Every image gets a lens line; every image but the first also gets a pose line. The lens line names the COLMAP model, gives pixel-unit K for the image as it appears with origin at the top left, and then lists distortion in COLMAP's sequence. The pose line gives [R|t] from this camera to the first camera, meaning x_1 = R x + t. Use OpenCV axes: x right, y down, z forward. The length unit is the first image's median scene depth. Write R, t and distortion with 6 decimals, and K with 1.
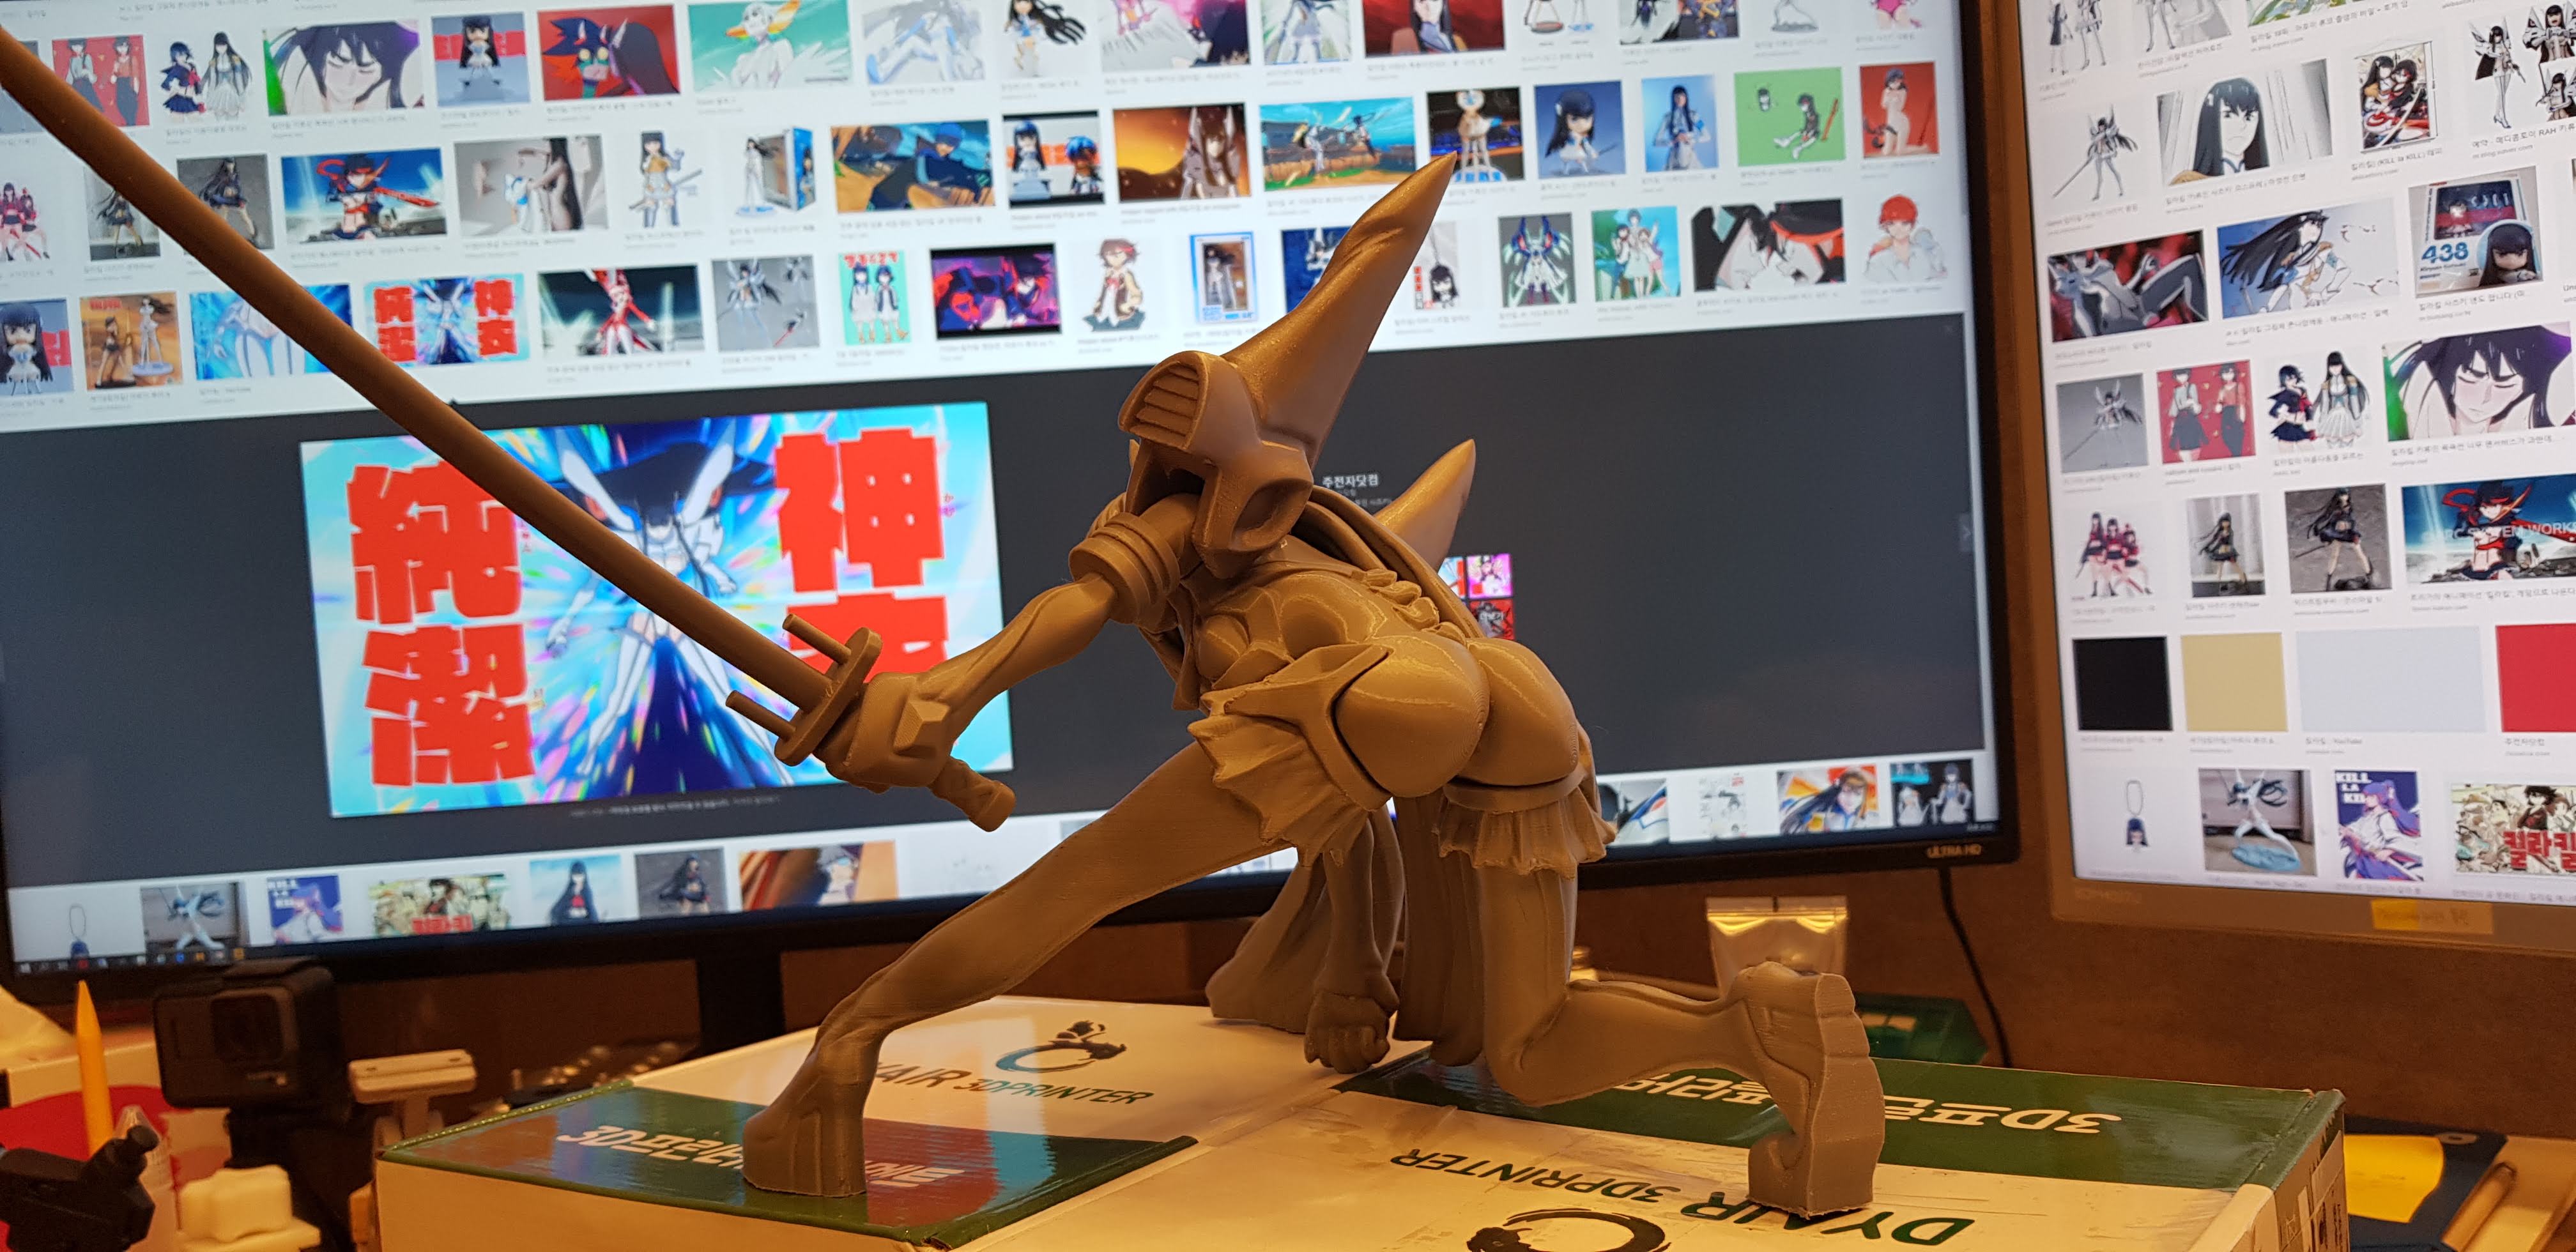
lens RADIAL K [[2172.6, 0, 1277.4], [0, 2172.6, 615.6], [0, 0, 1]] dist [0.145494, -0.252445]
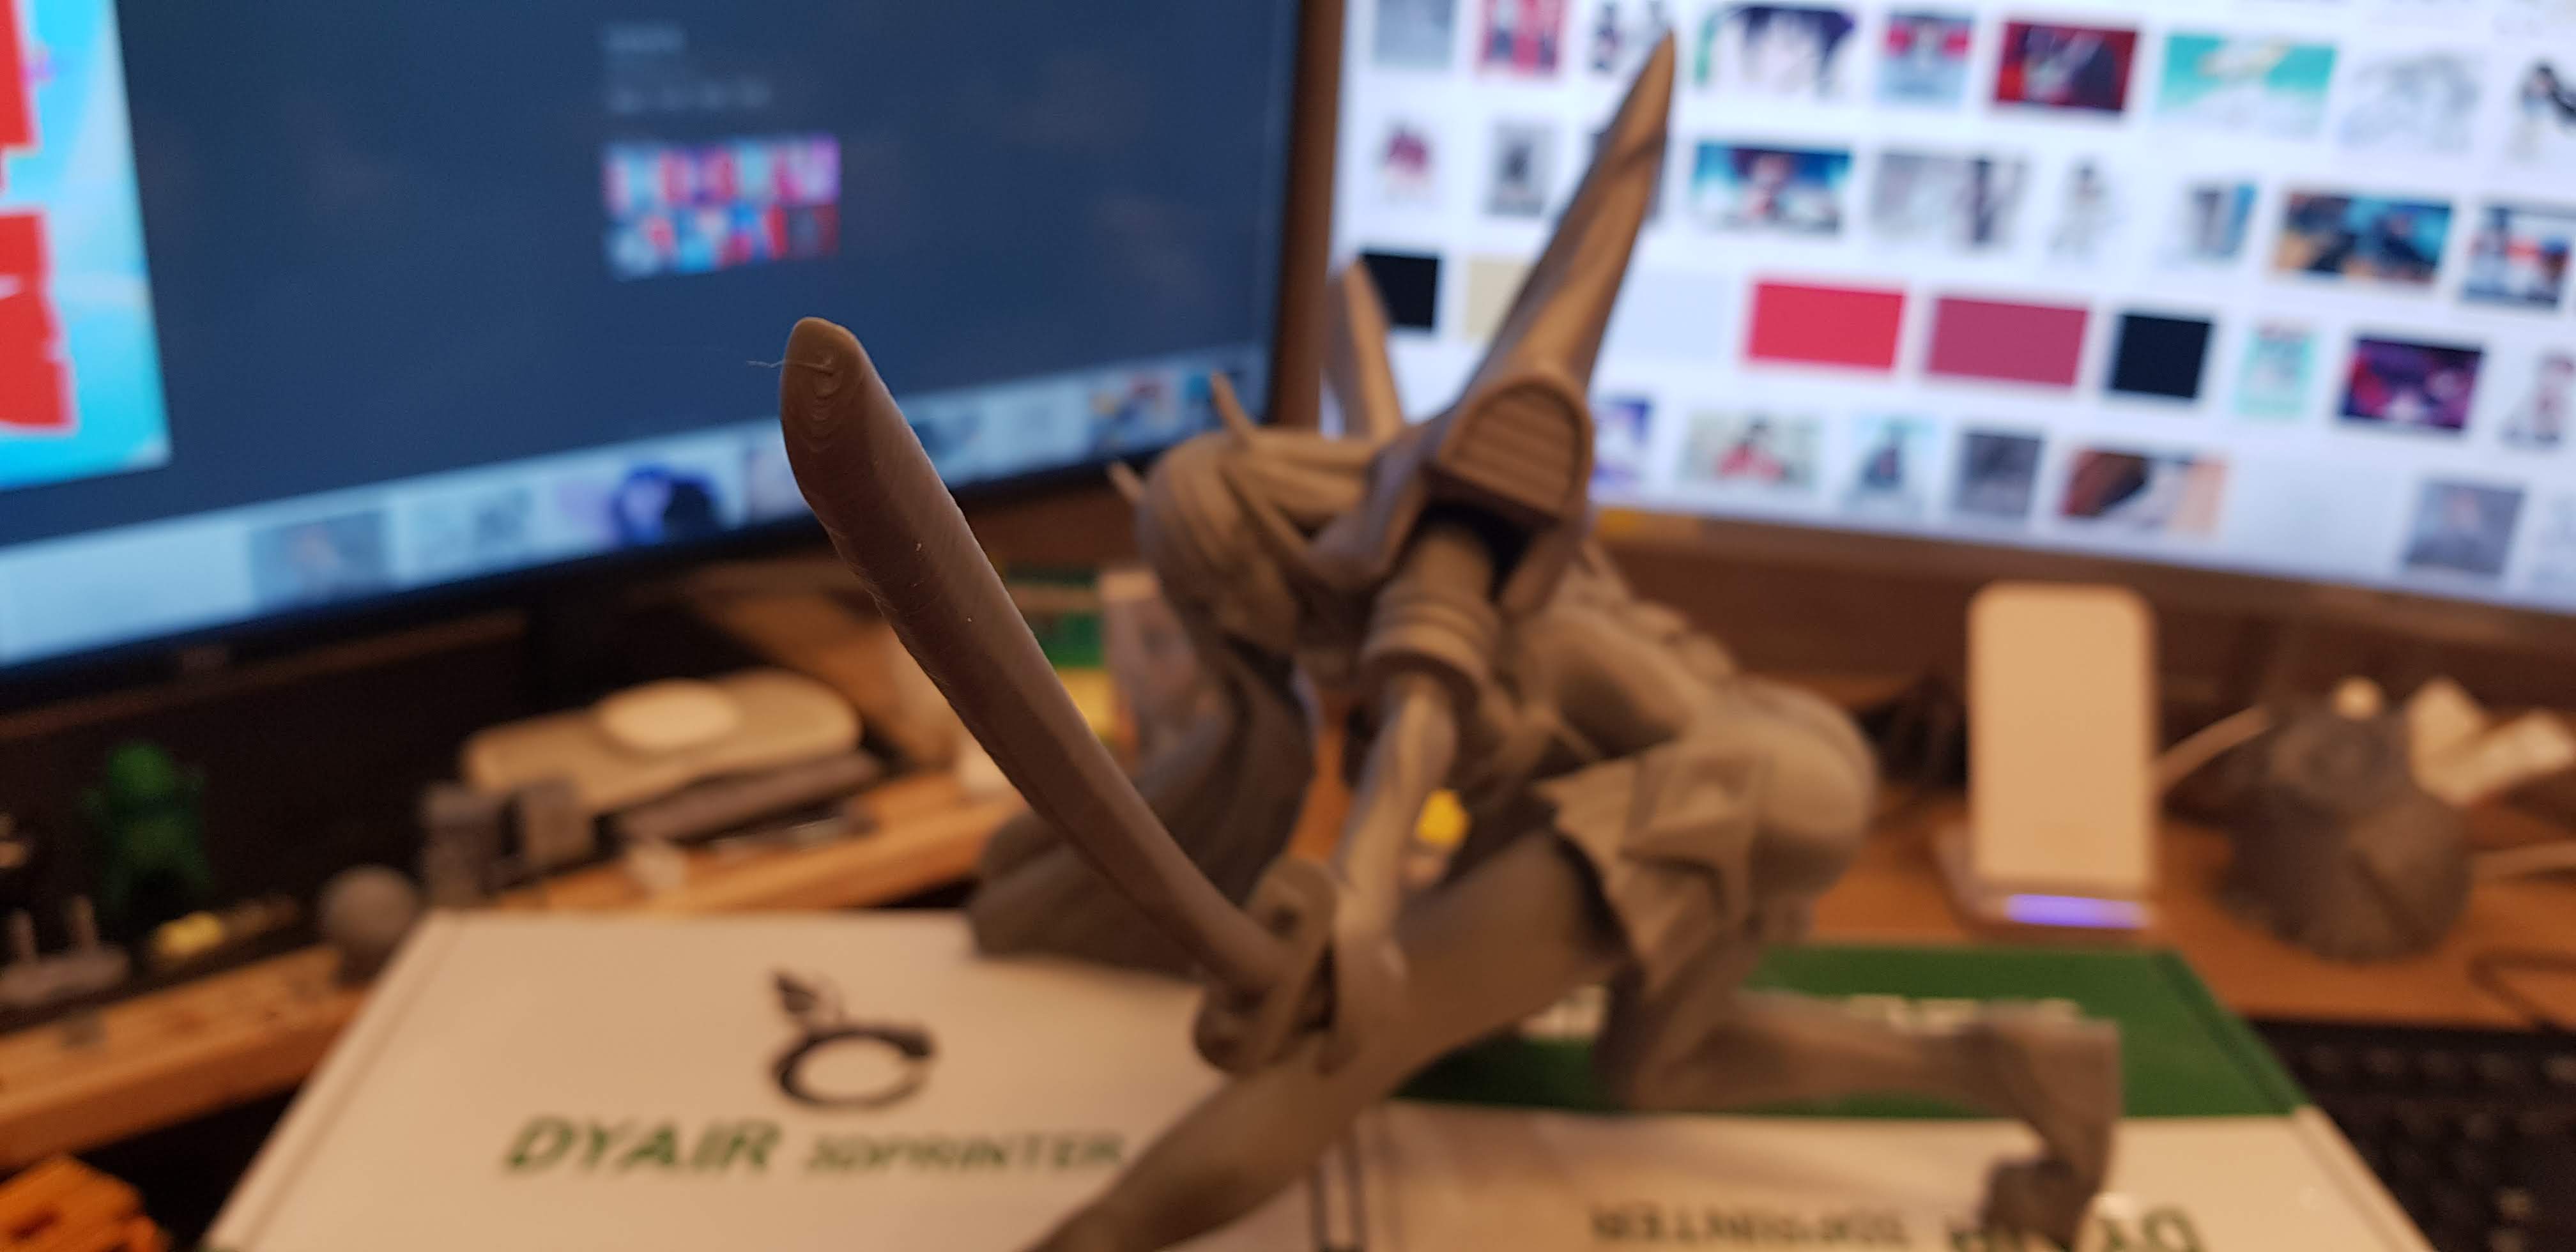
lens RADIAL K [[2167.9, 0, 1310.7], [0, 2167.9, 626.9], [0, 0, 1]] dist [0.073985, -0.227849]
pose [[0.758627, -0.135086, 0.637367, -0.313403], [-0.100417, 0.942337, 0.319244, -0.143160], [-0.643740, -0.306190, 0.701318, 0.299437]]
